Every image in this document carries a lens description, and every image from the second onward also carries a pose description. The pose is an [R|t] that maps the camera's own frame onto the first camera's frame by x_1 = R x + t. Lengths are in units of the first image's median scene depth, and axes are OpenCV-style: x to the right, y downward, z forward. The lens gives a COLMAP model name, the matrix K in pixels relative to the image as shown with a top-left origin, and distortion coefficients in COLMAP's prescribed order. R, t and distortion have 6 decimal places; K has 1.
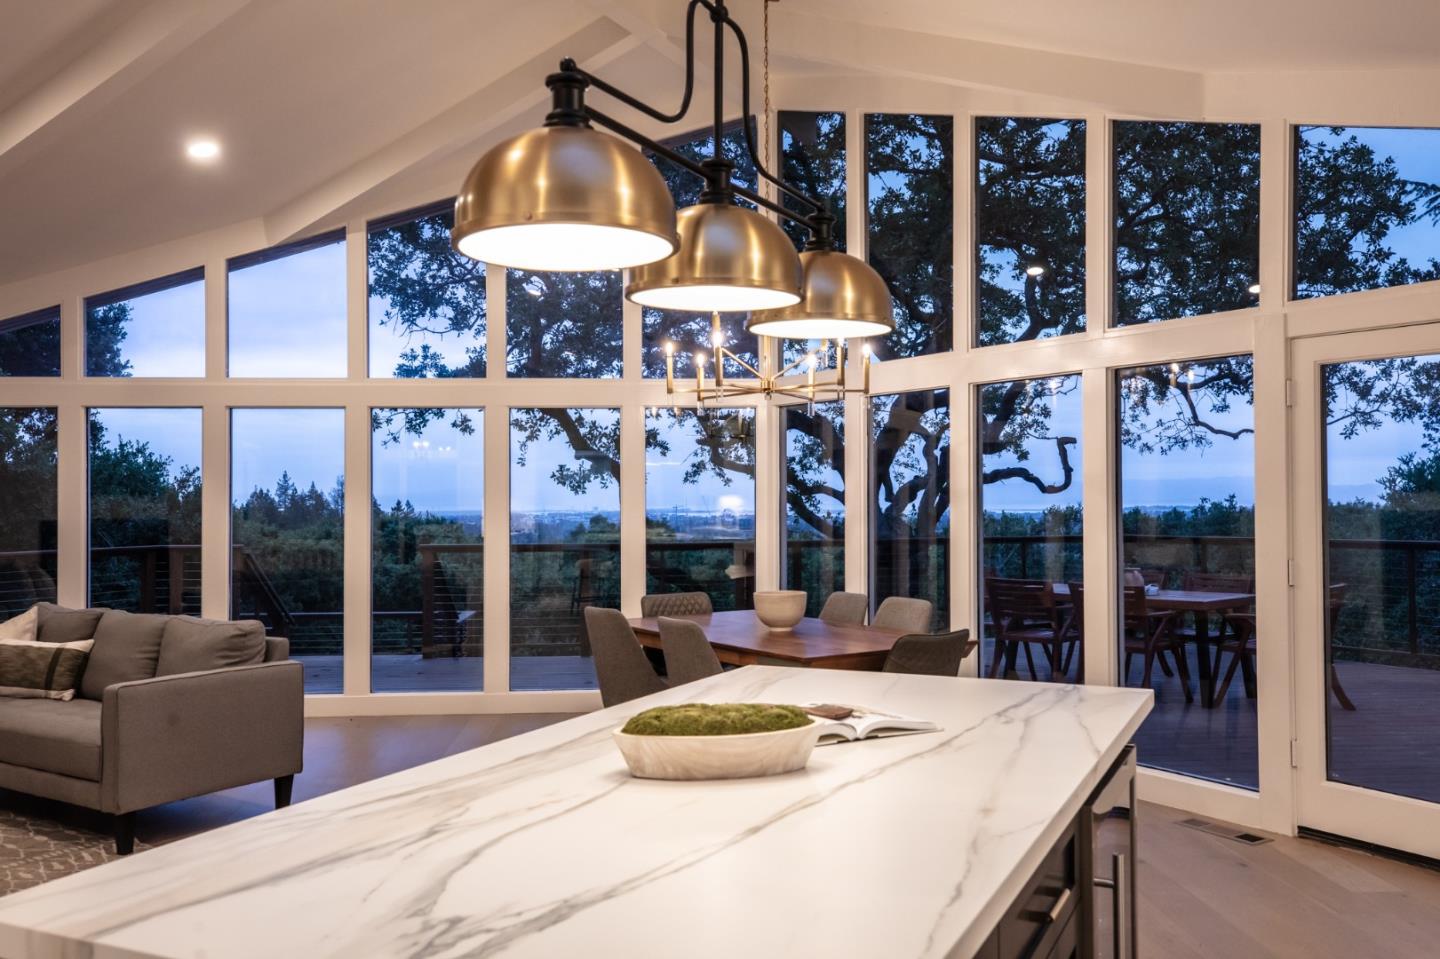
lens RADIAL K [[1200.2, 0, 720.0], [0, 1200.2, 479.5], [0, 0, 1]] dist [0.011771, 0.008006]
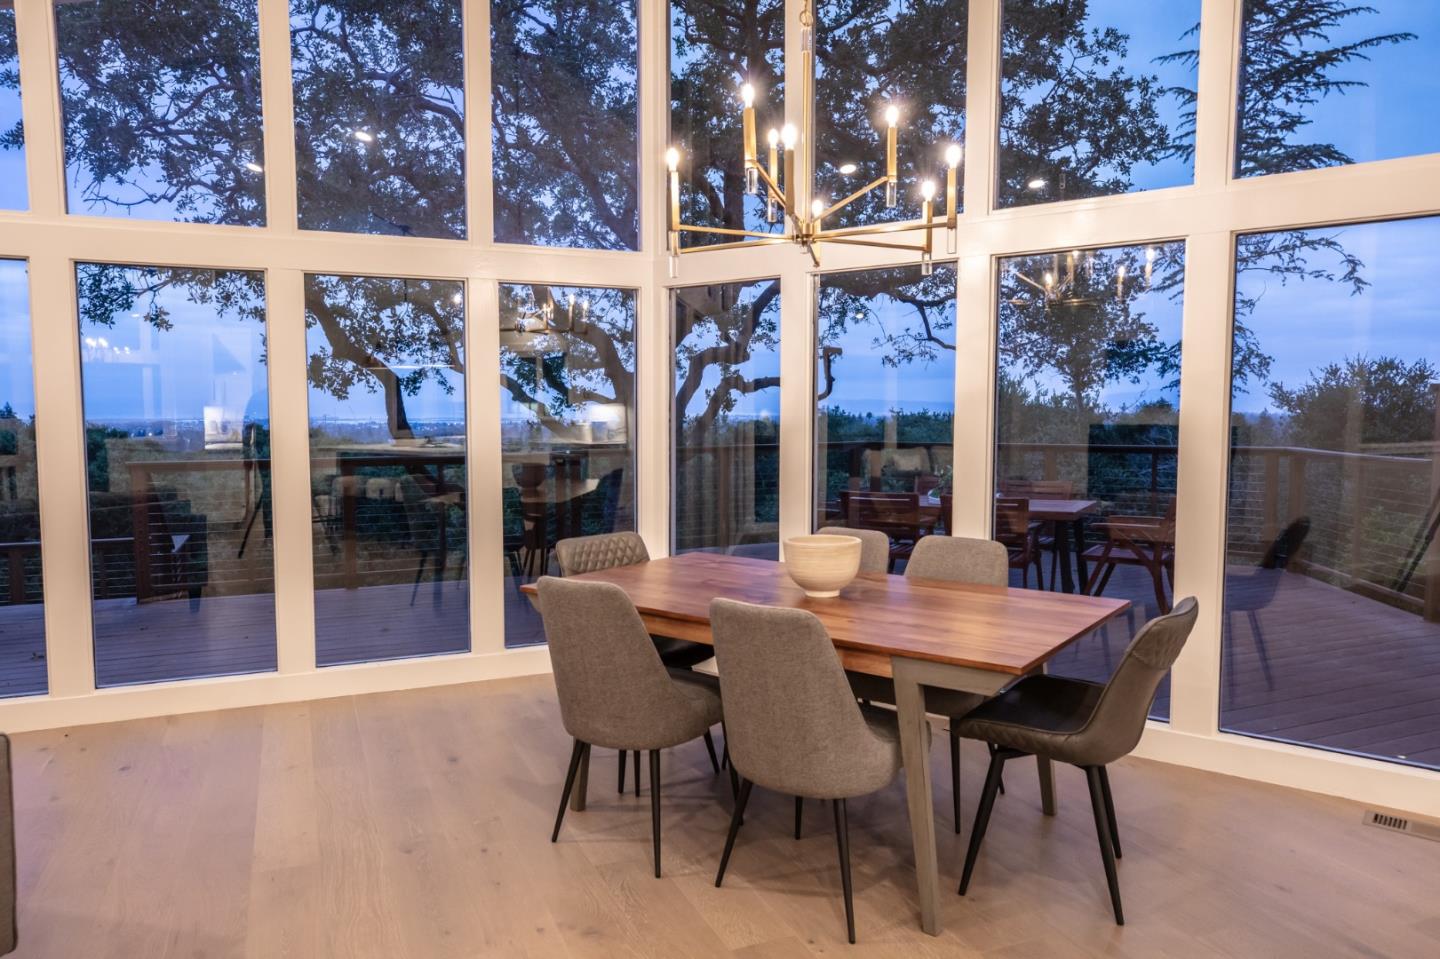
lens RADIAL K [[978.4, 0, 720.0], [0, 978.4, 479.5], [0, 0, 1]] dist [-0.000180, 0.001797]
pose [[0.939708, -0.021318, 0.341314, -0.102145], [-0.008750, 0.996230, 0.086312, 0.006463], [-0.341867, -0.084095, 0.935978, 0.261486]]
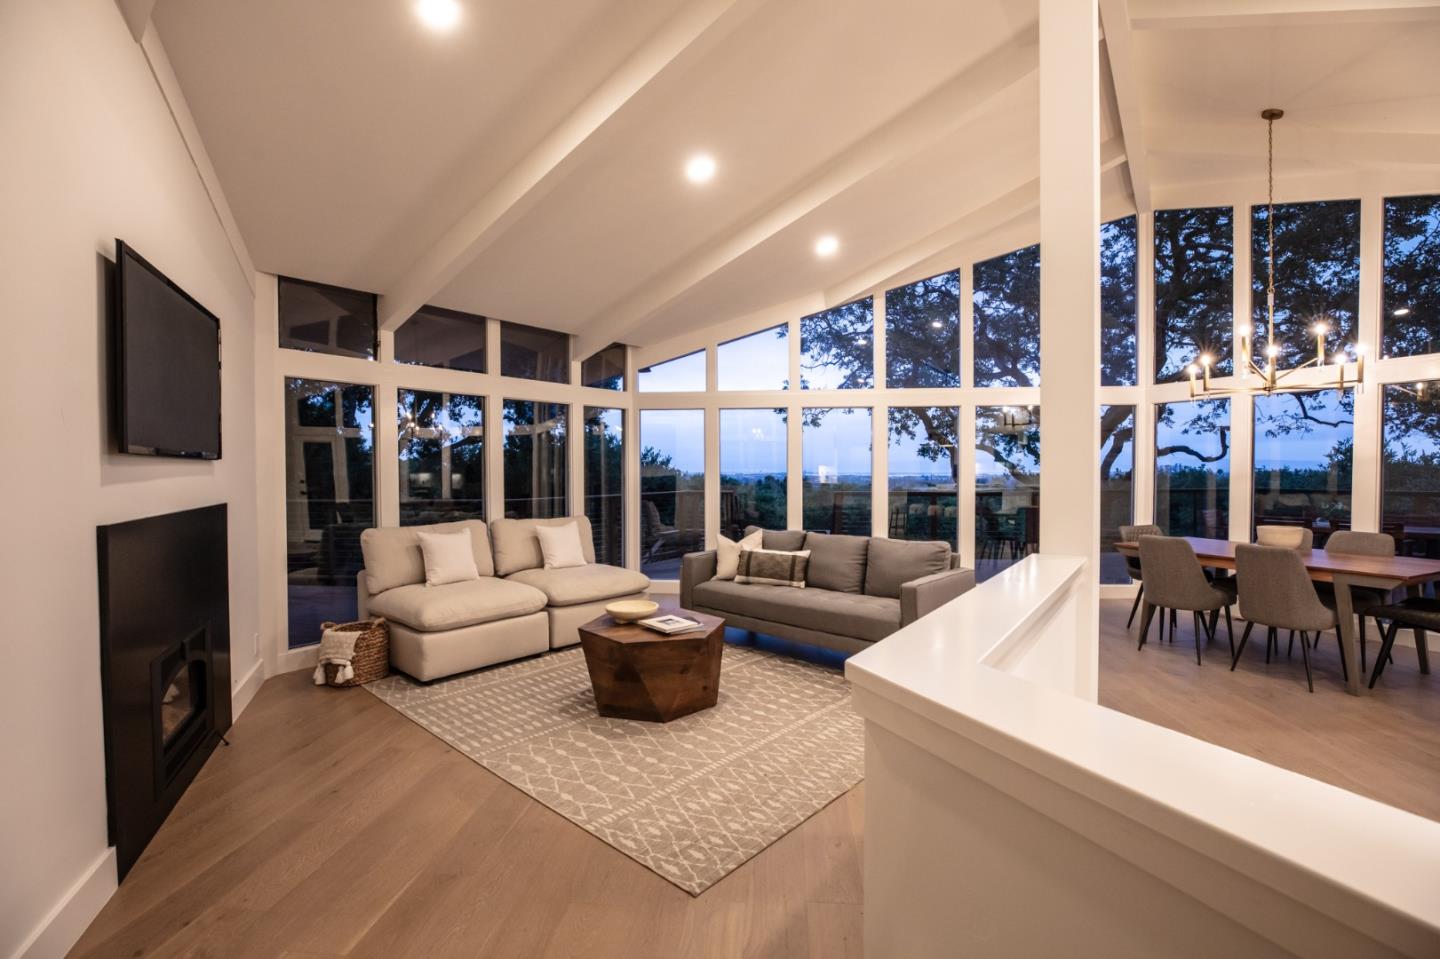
lens RADIAL K [[658.4, 0, 720.0], [0, 658.4, 479.5], [0, 0, 1]] dist [-0.044419, 0.012401]
pose [[0.987428, 0.004841, -0.157992, -0.261946], [0.000853, 0.999353, 0.035952, 0.004057], [0.158064, -0.035635, 0.986786, 0.064999]]
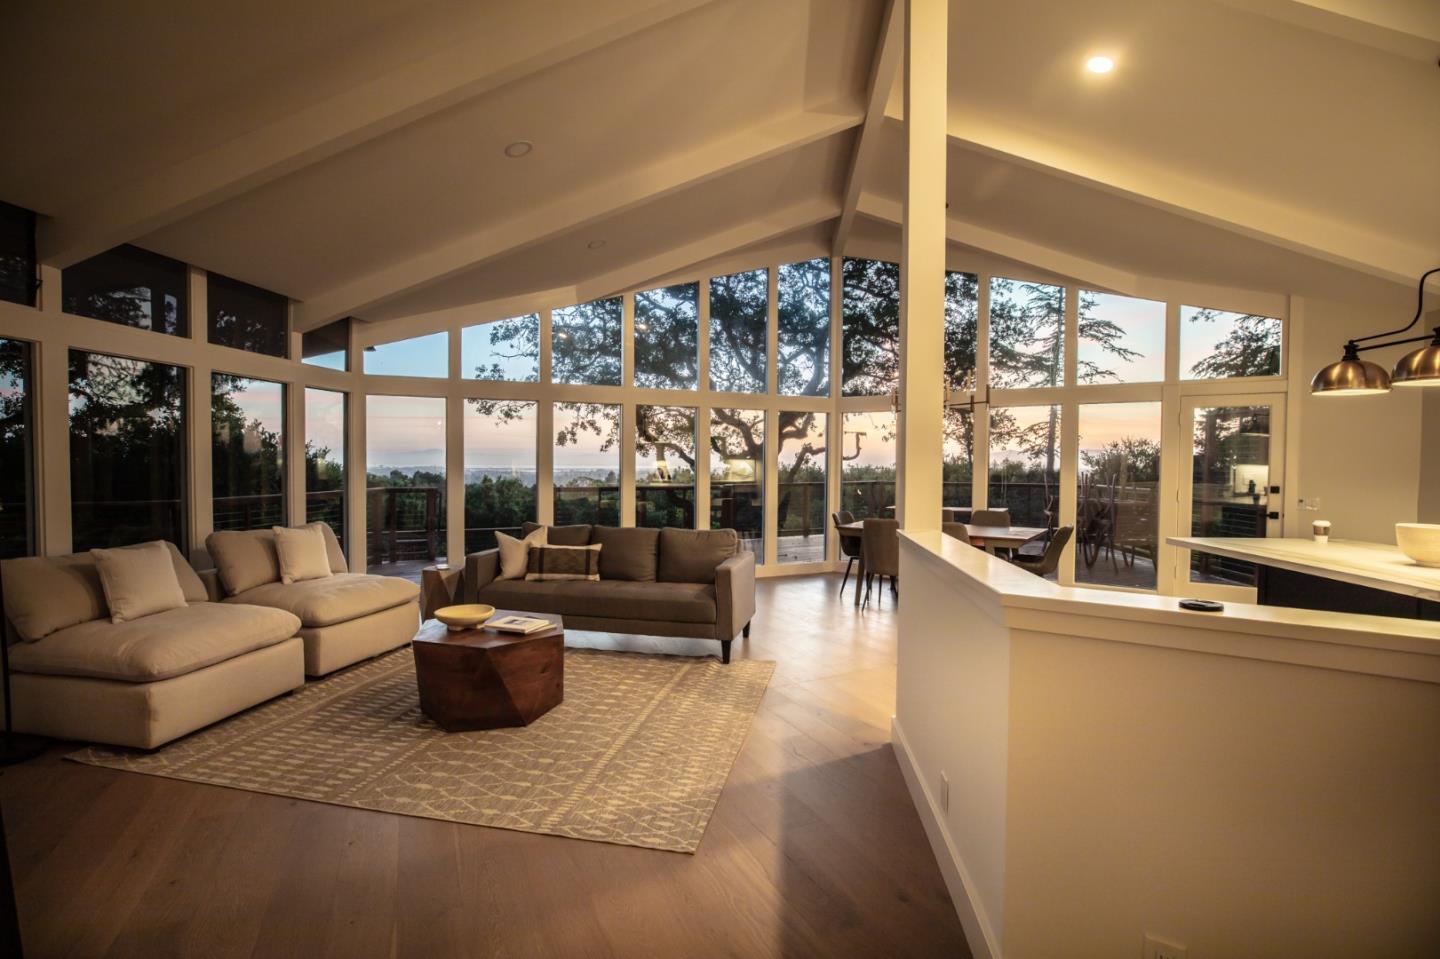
lens RADIAL K [[678.2, 0, 720.0], [0, 678.2, 479.5], [0, 0, 1]] dist [-0.043861, 0.013545]
pose [[0.931685, 0.001827, 0.363263, -0.367820], [-0.016827, 0.999131, 0.038132, 0.004687], [-0.362878, -0.041640, 0.930906, 0.048980]]
